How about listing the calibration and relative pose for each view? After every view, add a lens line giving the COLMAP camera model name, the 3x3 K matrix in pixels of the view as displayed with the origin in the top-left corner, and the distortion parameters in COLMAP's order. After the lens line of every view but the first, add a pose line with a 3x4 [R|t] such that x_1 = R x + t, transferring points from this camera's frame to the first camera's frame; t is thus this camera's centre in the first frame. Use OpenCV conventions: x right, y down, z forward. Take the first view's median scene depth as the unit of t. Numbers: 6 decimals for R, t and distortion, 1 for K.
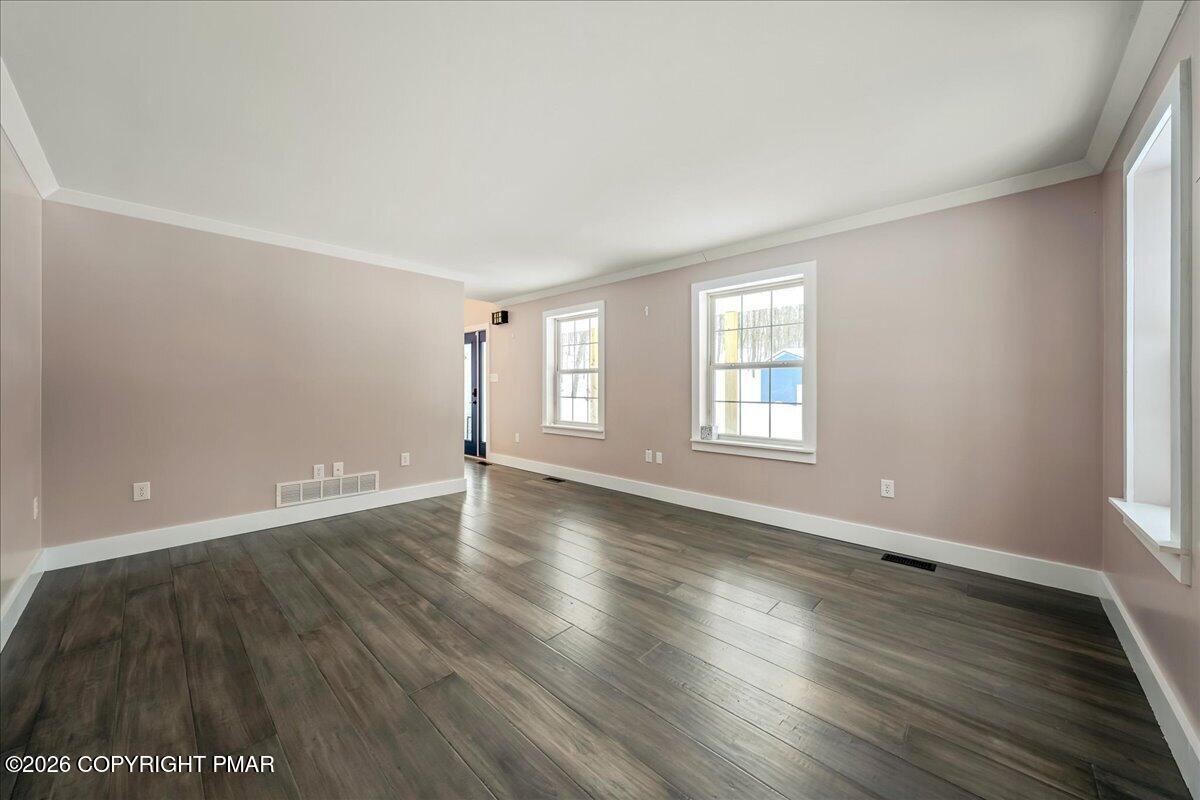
lens RADIAL K [[424.4, 0, 600.3], [0, 424.4, 385.0], [0, 0, 1]] dist [0.001563, 0.000019]
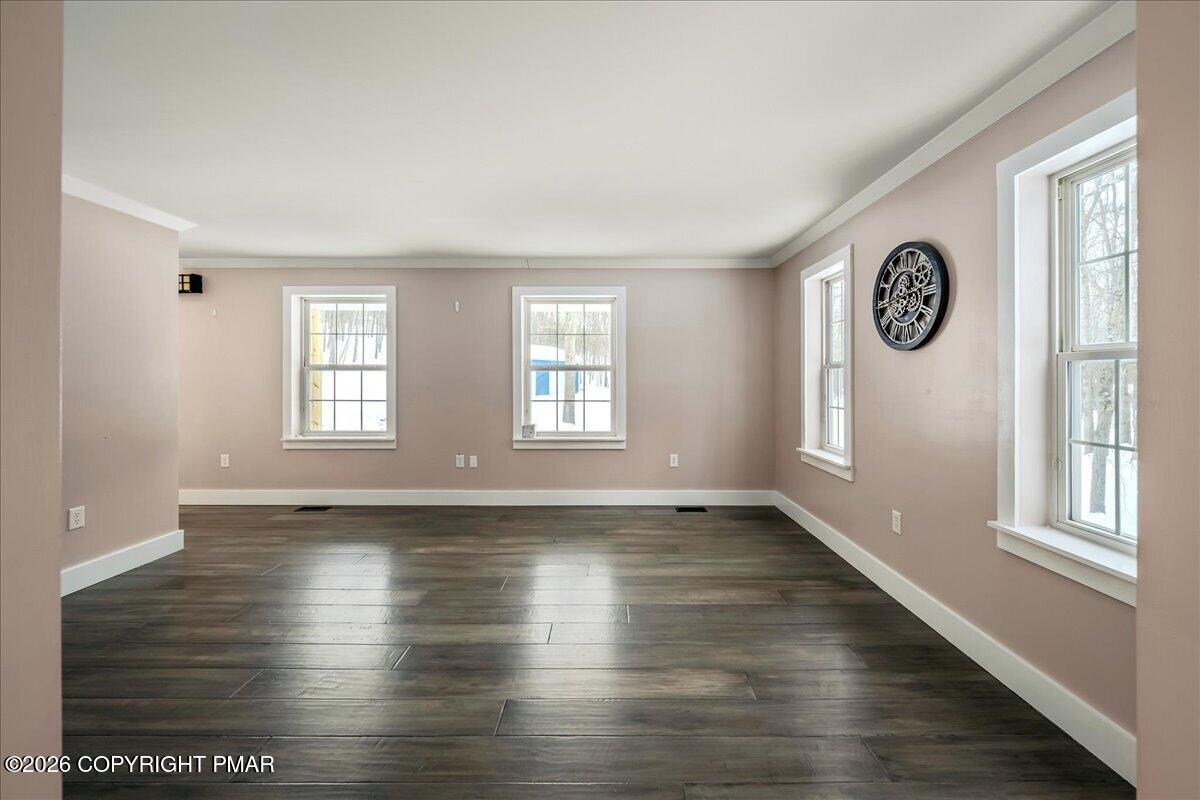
lens RADIAL K [[458.4, 0, 608.5], [0, 458.4, 376.1], [0, 0, 1]] dist [0.002154, 0.000084]
pose [[0.734323, 0.001981, 0.678797, -0.395954], [-0.003119, 0.999995, 0.000456, -0.026399], [-0.678793, -0.002452, 0.734326, 0.036604]]
